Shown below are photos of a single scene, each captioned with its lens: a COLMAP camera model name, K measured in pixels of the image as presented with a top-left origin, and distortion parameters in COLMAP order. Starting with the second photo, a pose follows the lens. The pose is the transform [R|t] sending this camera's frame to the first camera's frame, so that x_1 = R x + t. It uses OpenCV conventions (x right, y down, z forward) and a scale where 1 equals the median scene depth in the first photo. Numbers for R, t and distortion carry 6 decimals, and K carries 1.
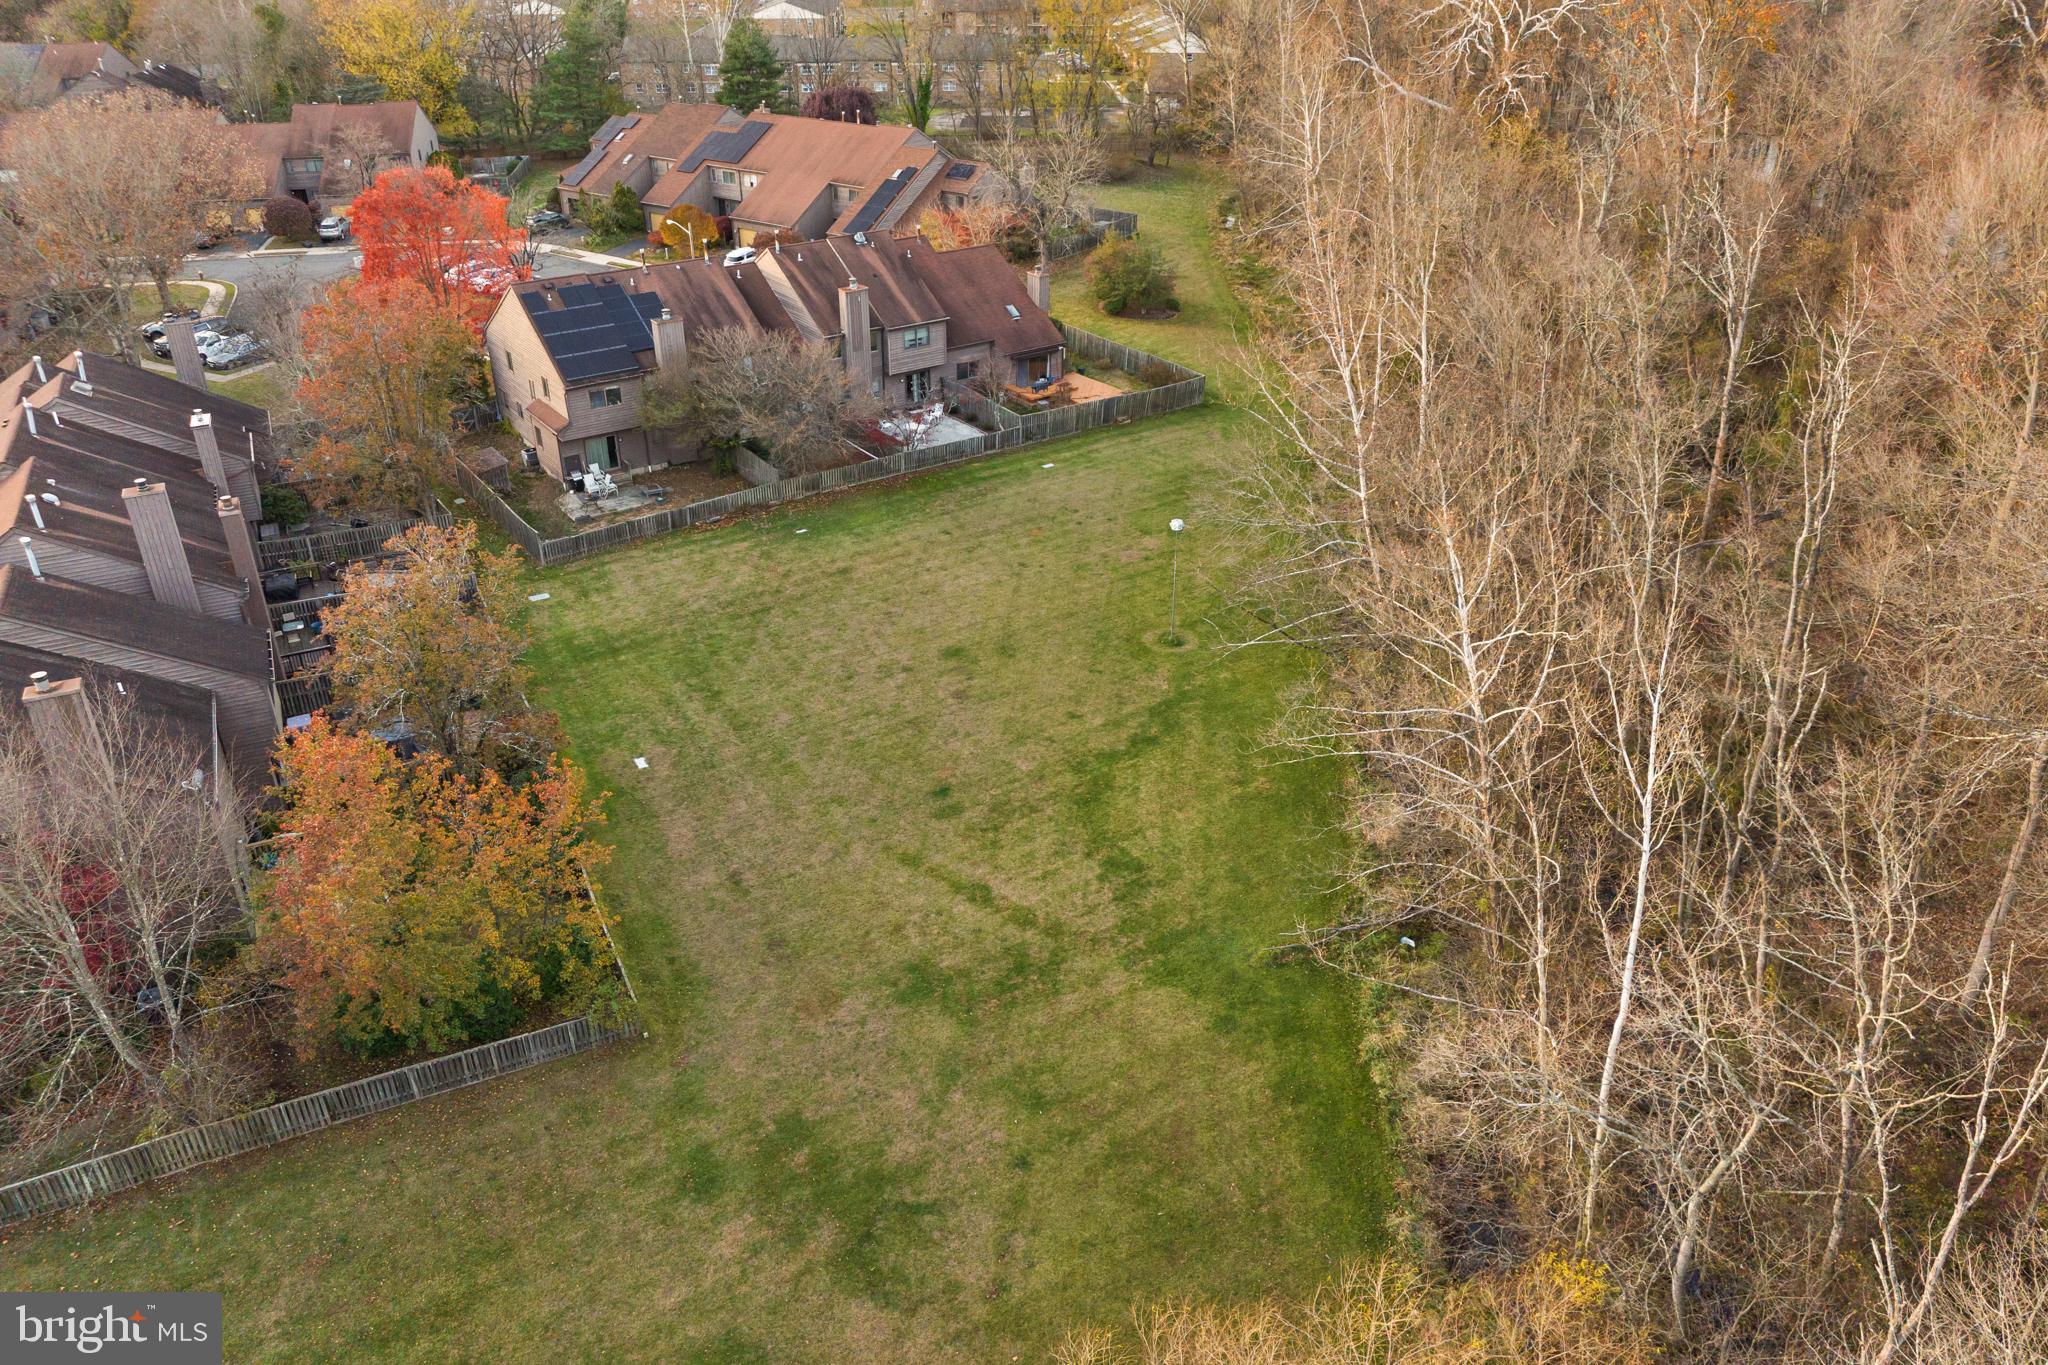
lens RADIAL K [[1446.9, 0, 1024.0], [0, 1446.9, 682.5], [0, 0, 1]] dist [-0.038326, -0.005157]
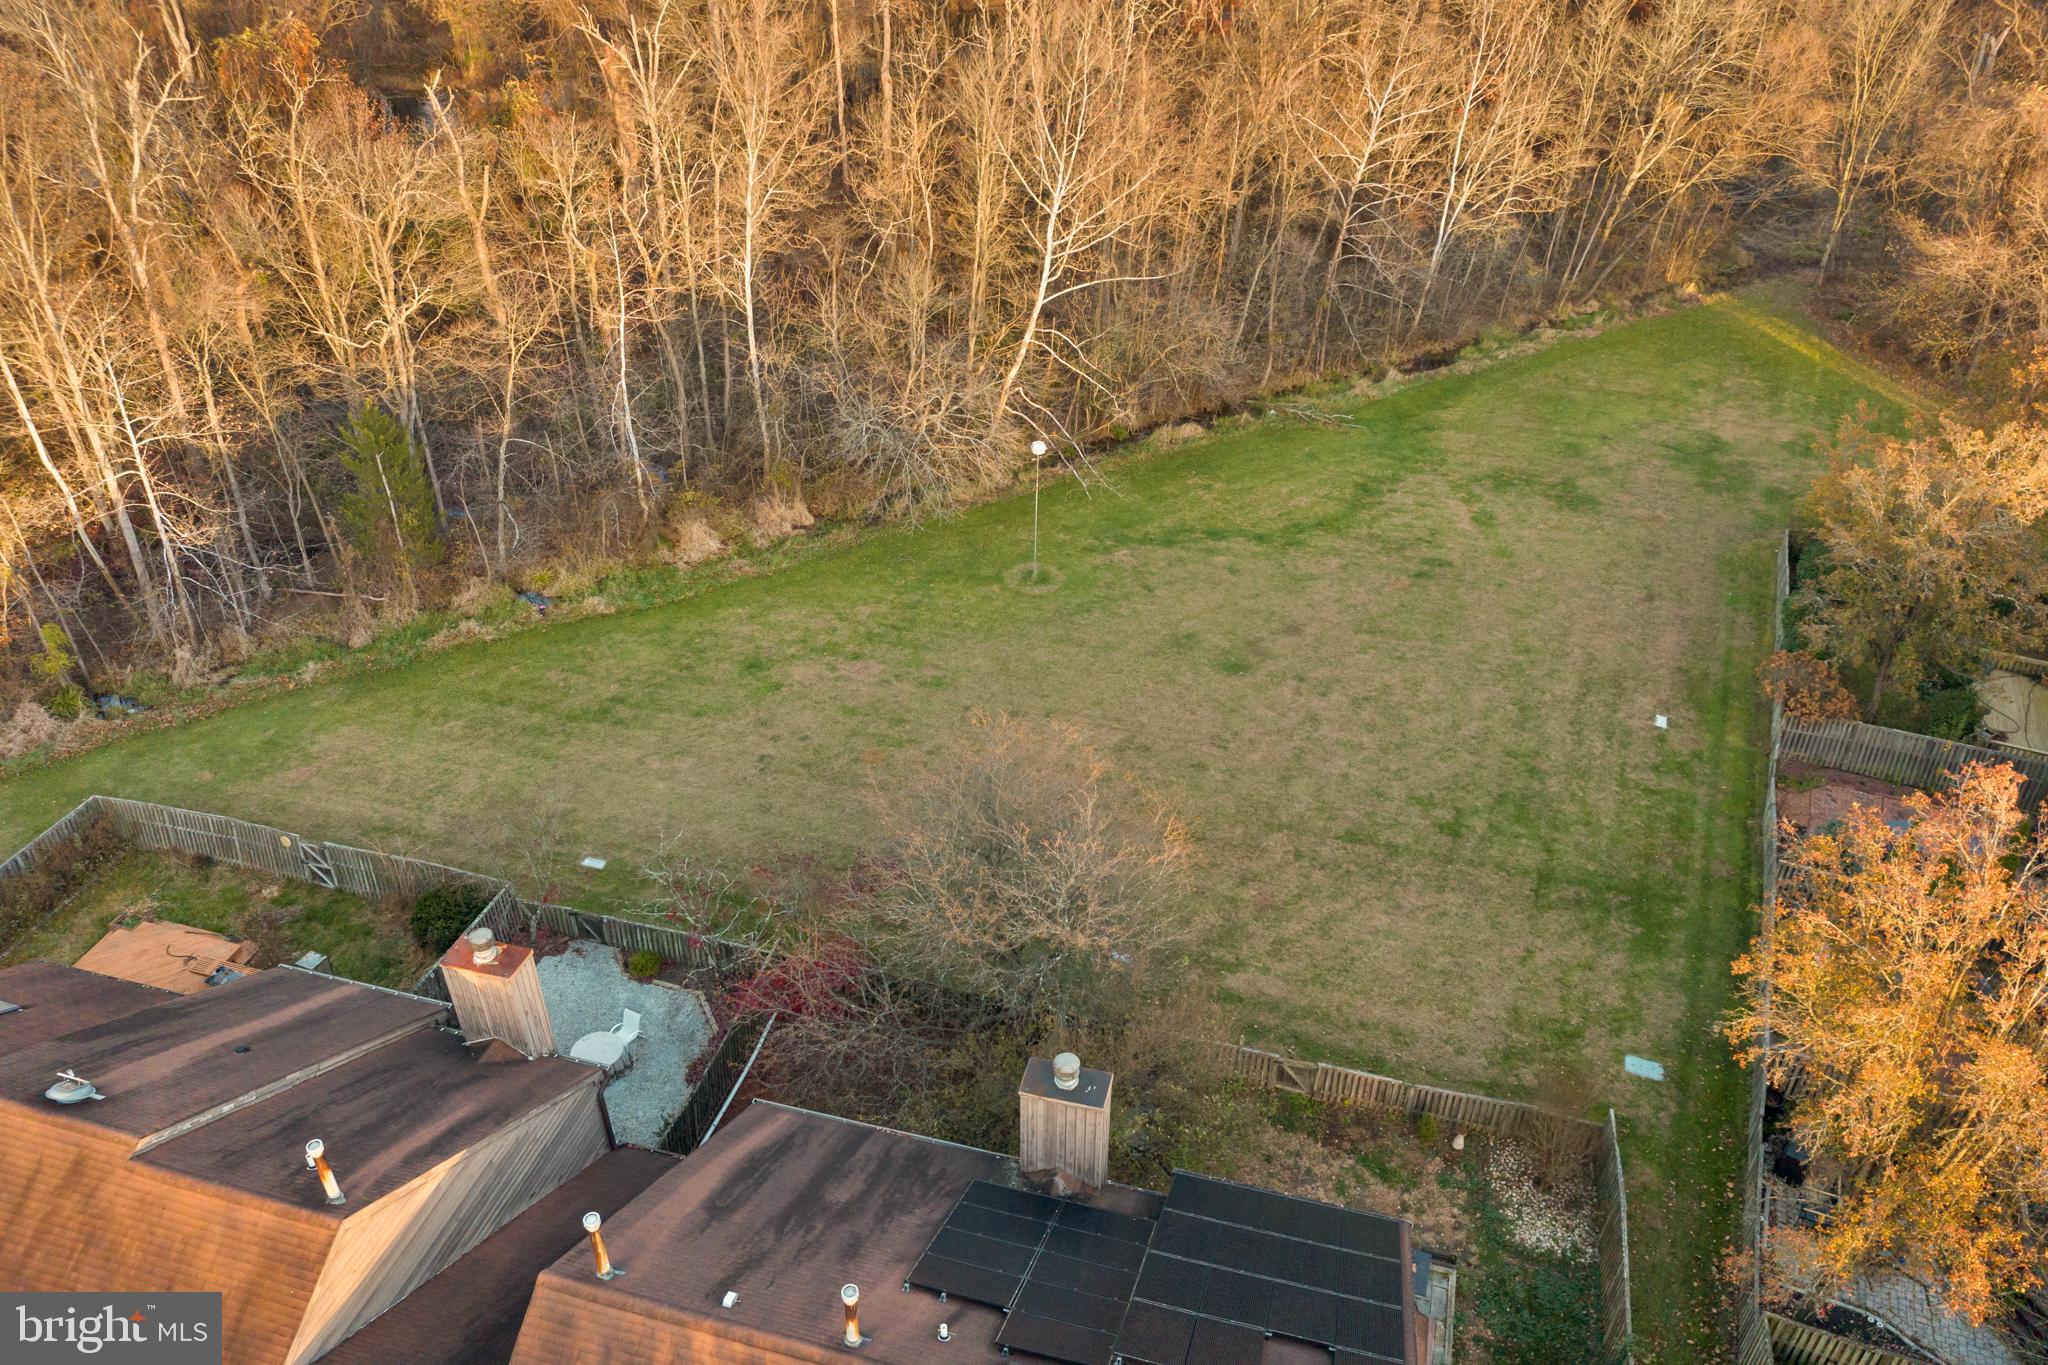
lens RADIAL K [[1446.9, 0, 1024.0], [0, 1446.9, 682.5], [0, 0, 1]] dist [-0.038326, -0.005157]
pose [[-0.625070, -0.439875, 0.644824, -0.362306], [0.385006, 0.544874, 0.744904, -0.480216], [-0.679013, 0.713878, -0.171230, 0.874583]]
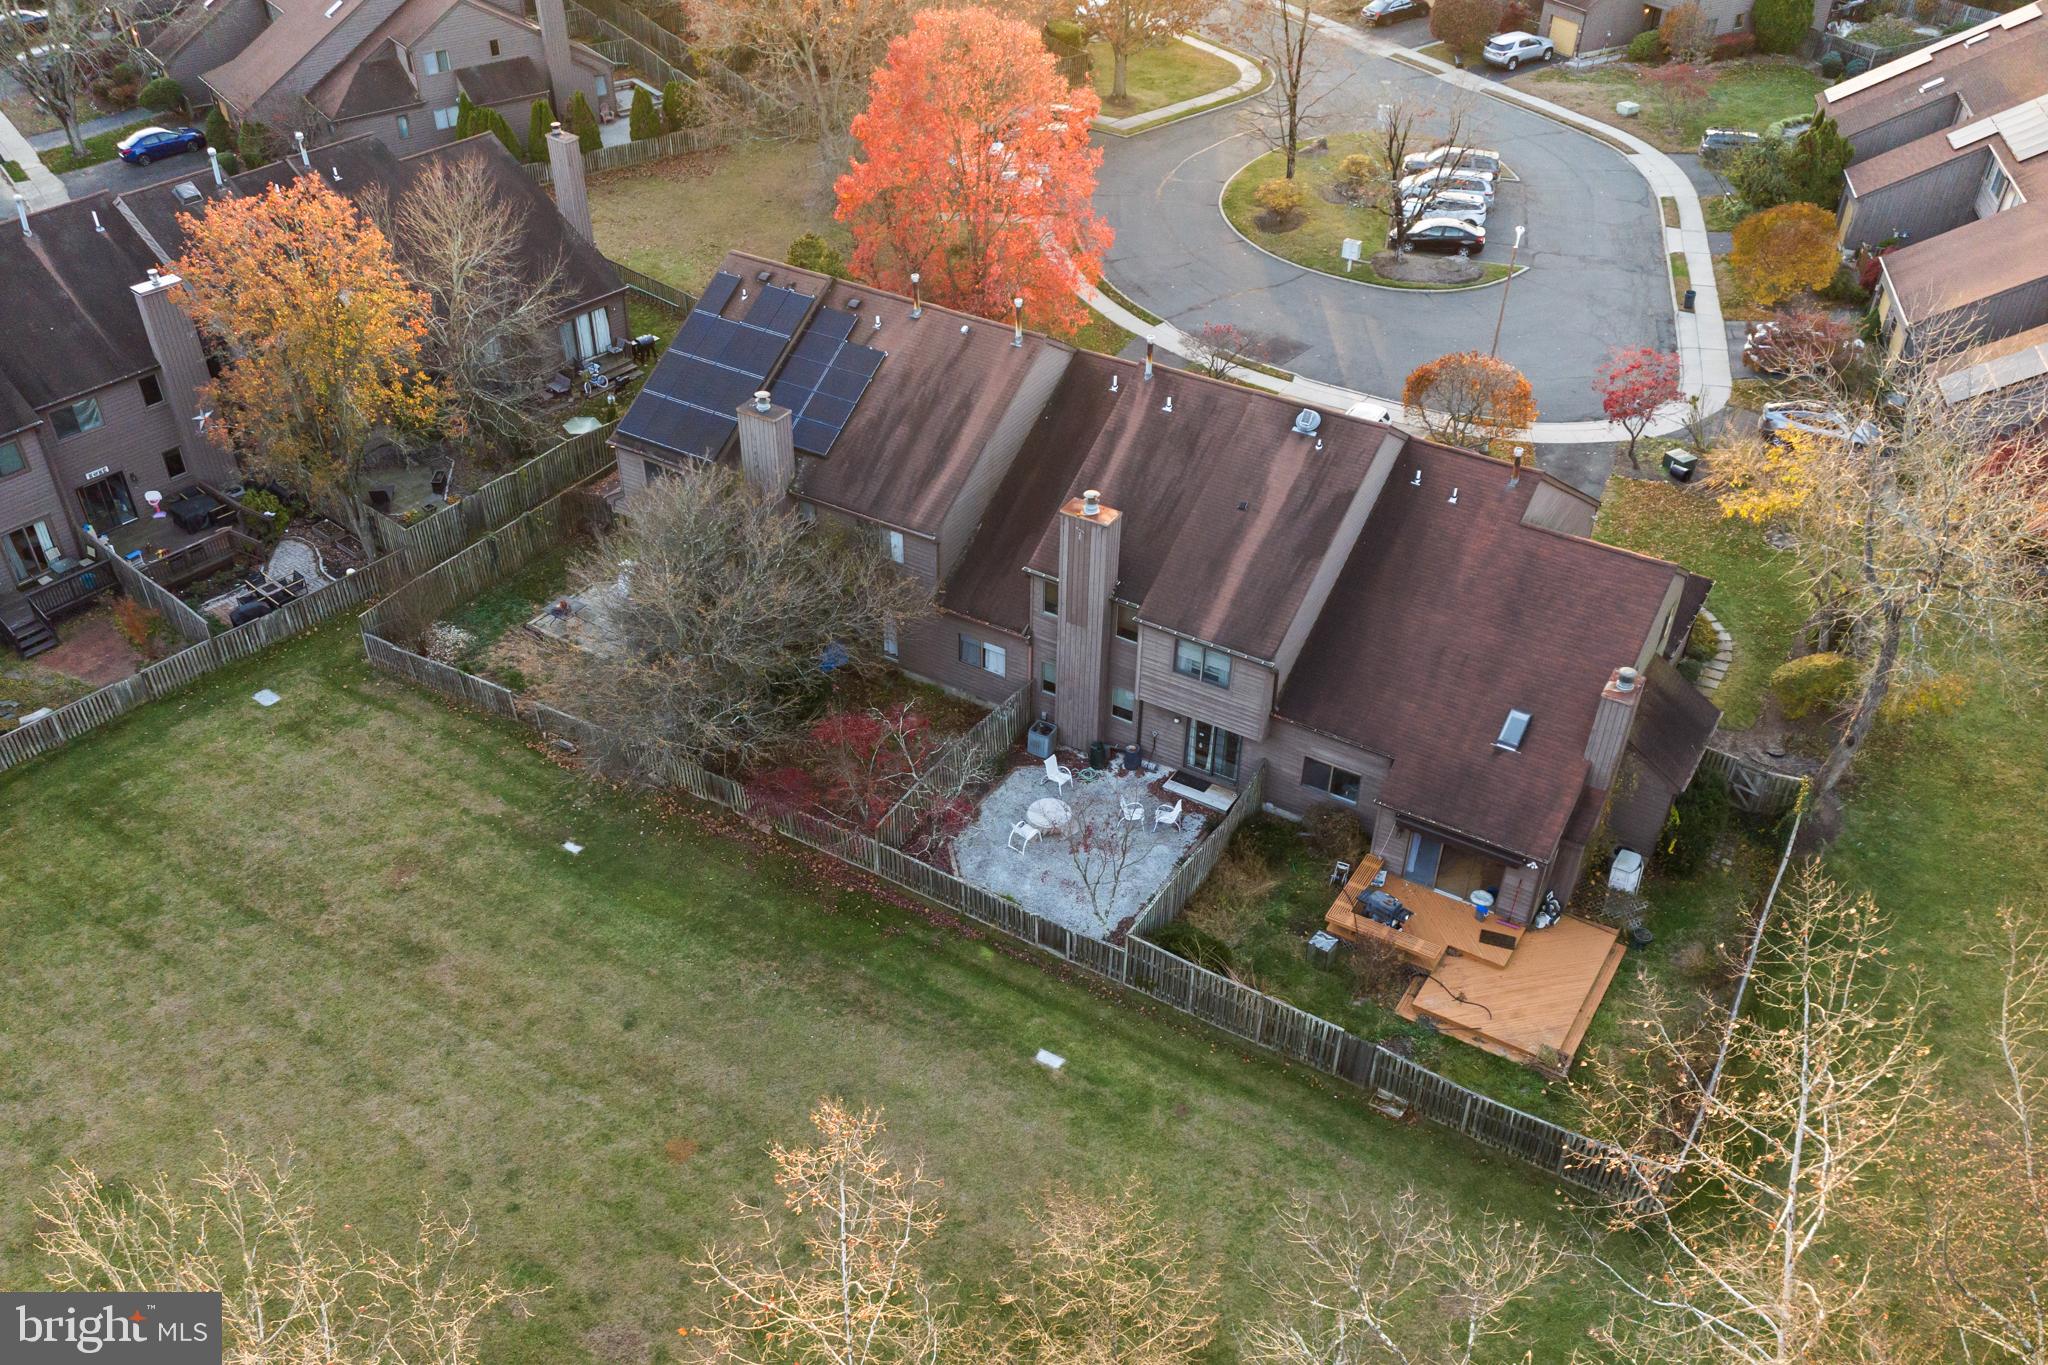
lens RADIAL K [[1726.5, 0, 996.7], [0, 1726.5, 848.6], [0, 0, 1]] dist [-0.032243, -0.016088]
pose [[0.381482, 0.602268, -0.701245, 0.325064], [-0.454830, 0.782726, 0.424818, -0.393869], [0.804736, 0.156887, 0.572526, 0.625049]]
